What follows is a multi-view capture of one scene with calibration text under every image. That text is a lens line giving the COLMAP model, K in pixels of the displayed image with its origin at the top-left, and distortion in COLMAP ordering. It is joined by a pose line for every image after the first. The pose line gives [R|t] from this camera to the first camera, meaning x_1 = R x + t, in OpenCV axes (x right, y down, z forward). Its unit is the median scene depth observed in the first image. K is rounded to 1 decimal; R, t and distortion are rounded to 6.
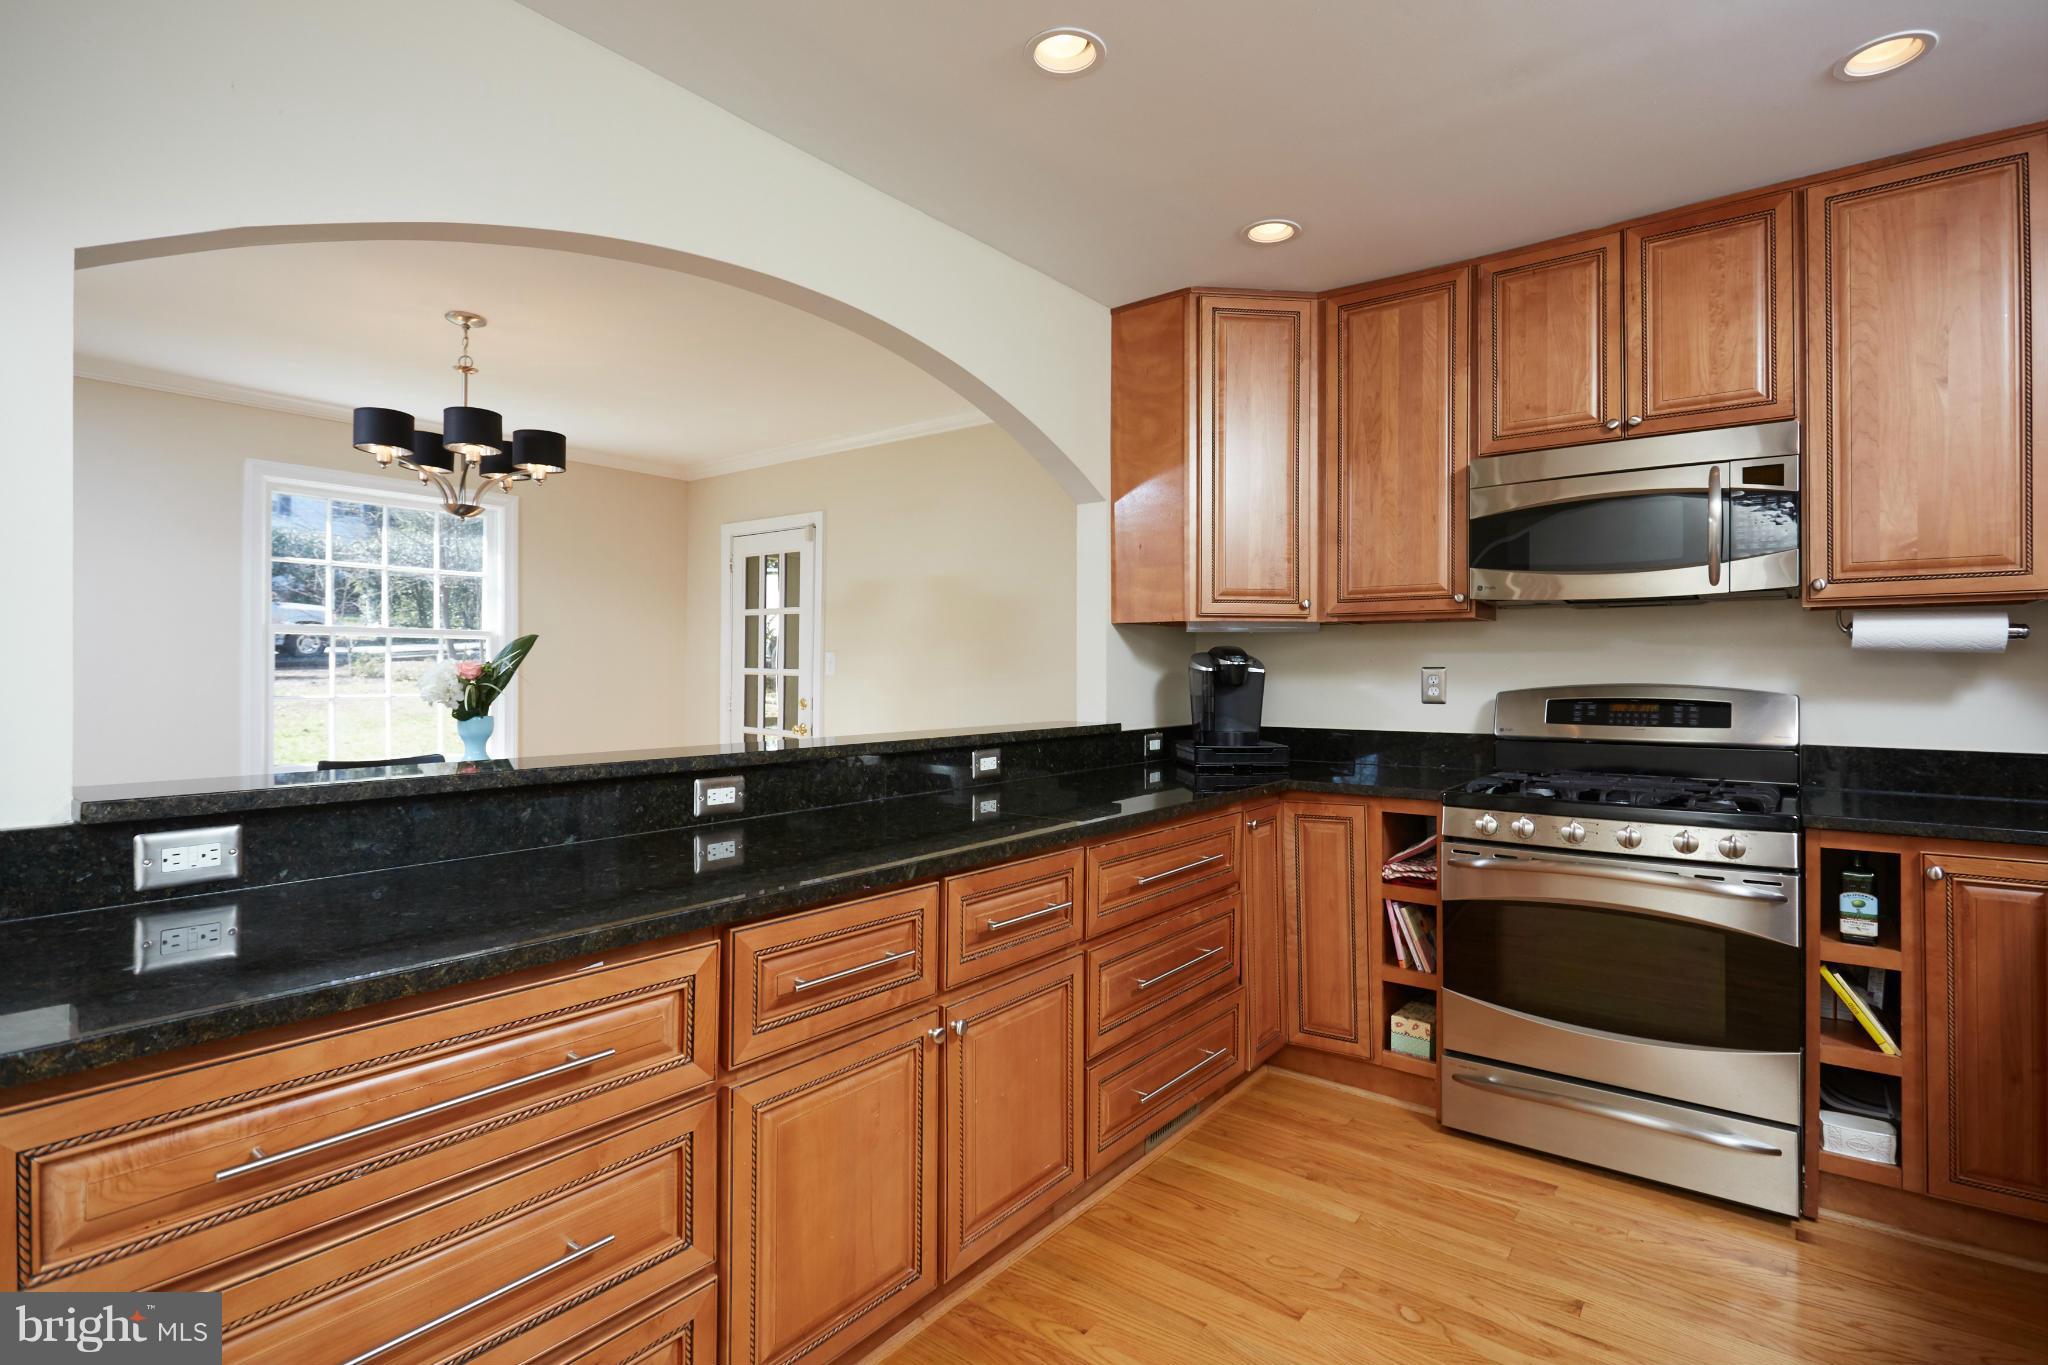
lens RADIAL K [[1024.1, 0, 1022.2], [0, 1024.1, 670.2], [0, 0, 1]] dist [-0.001038, -0.000703]
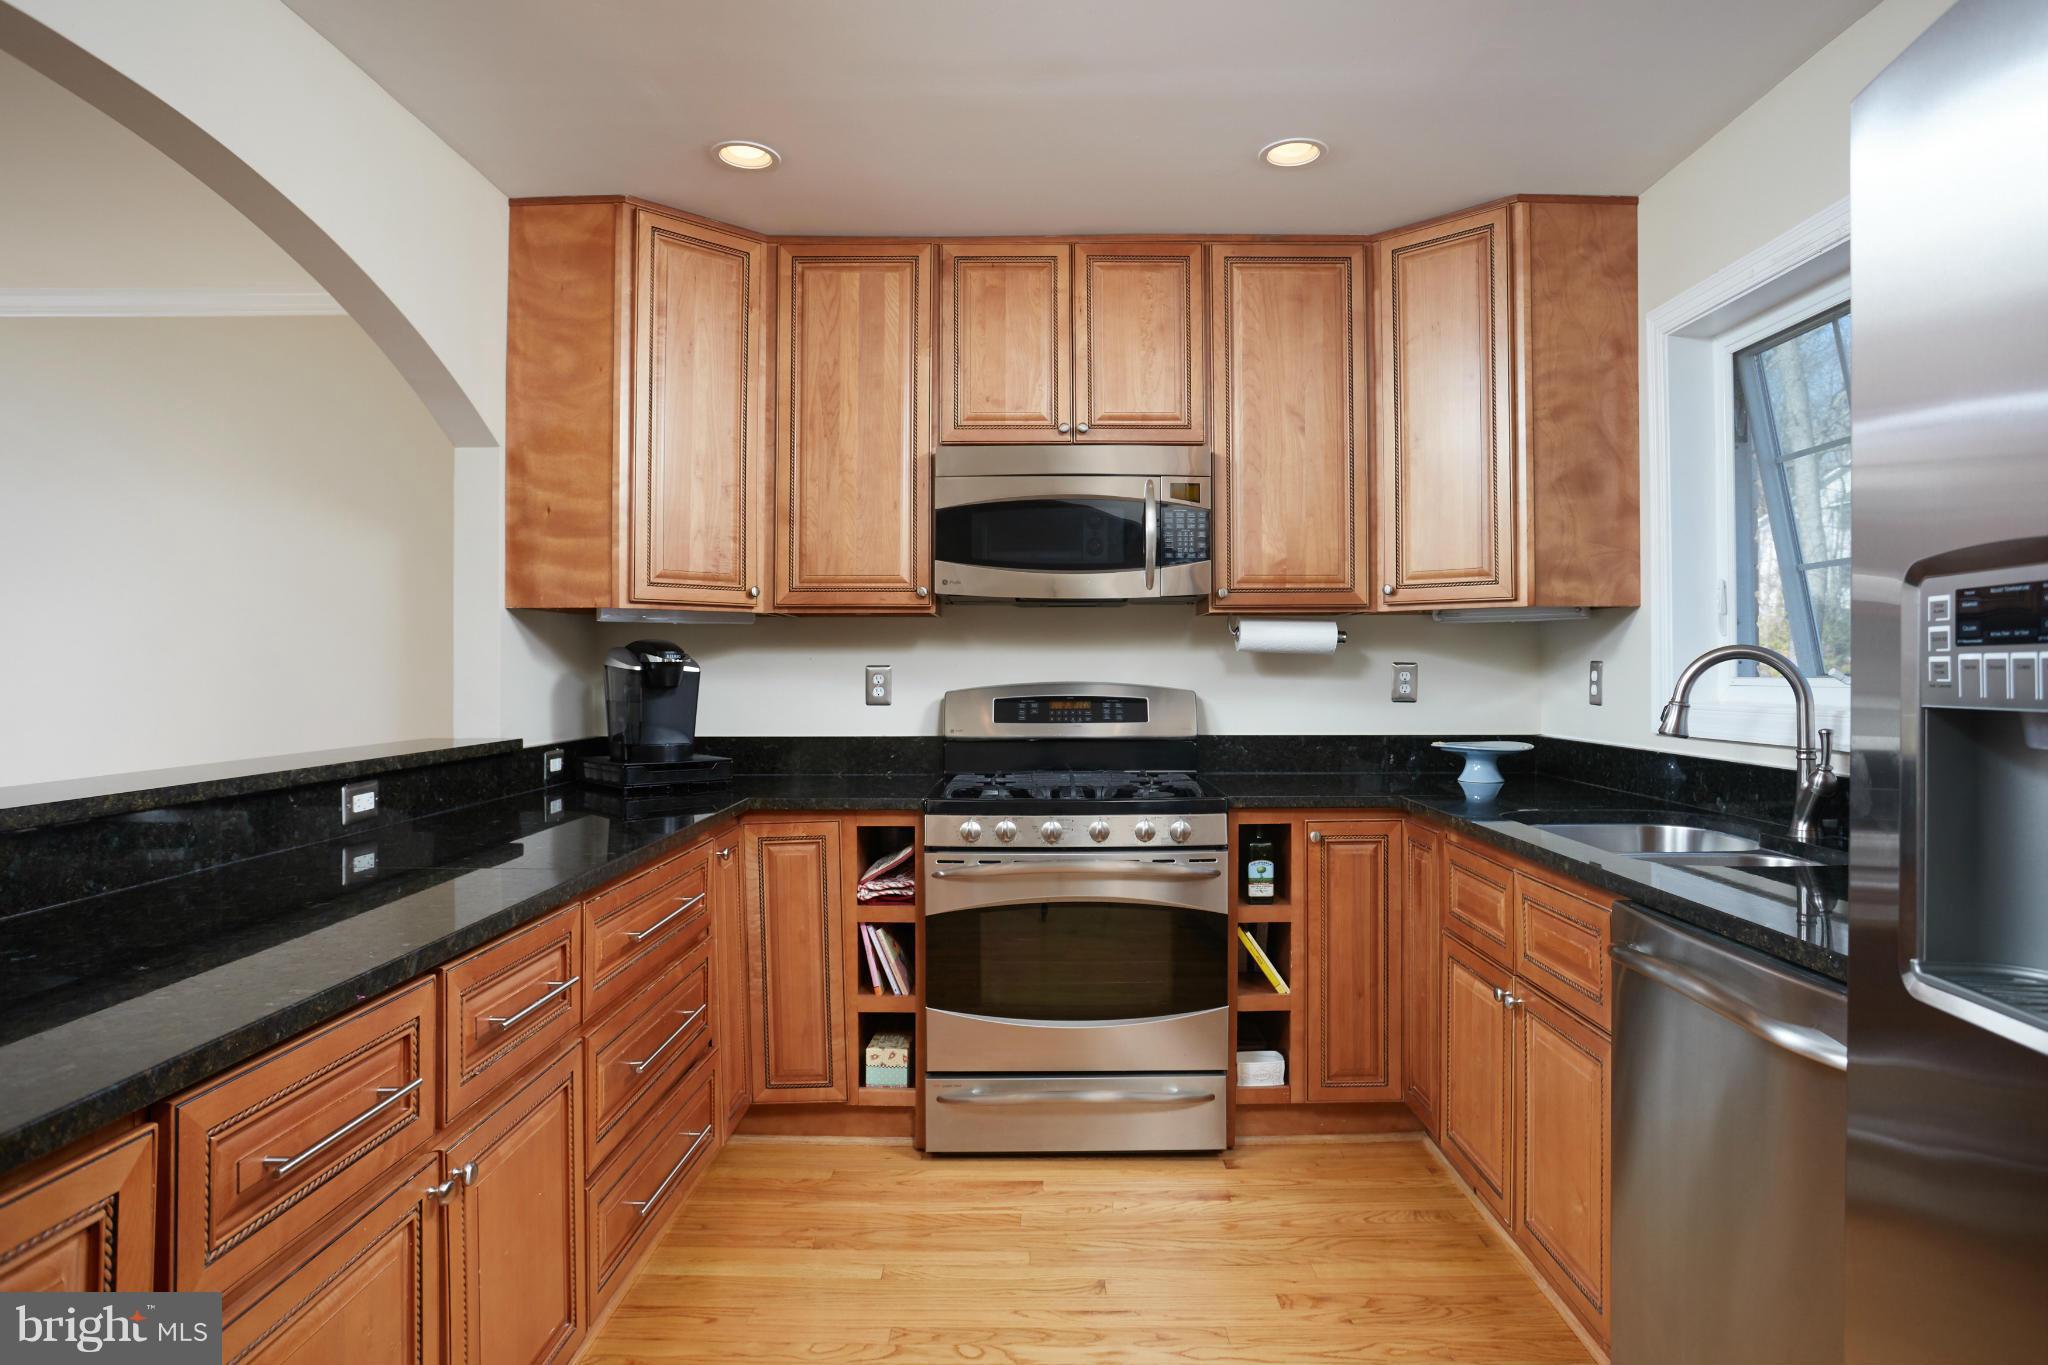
lens RADIAL K [[1184.4, 0, 1072.3], [0, 1184.4, 666.0], [0, 0, 1]] dist [-0.077931, 0.048648]
pose [[0.780317, -0.000112, 0.625384, -0.150625], [0.001314, 0.999998, -0.001461, -0.000915], [-0.625382, 0.001962, 0.780316, 0.072822]]
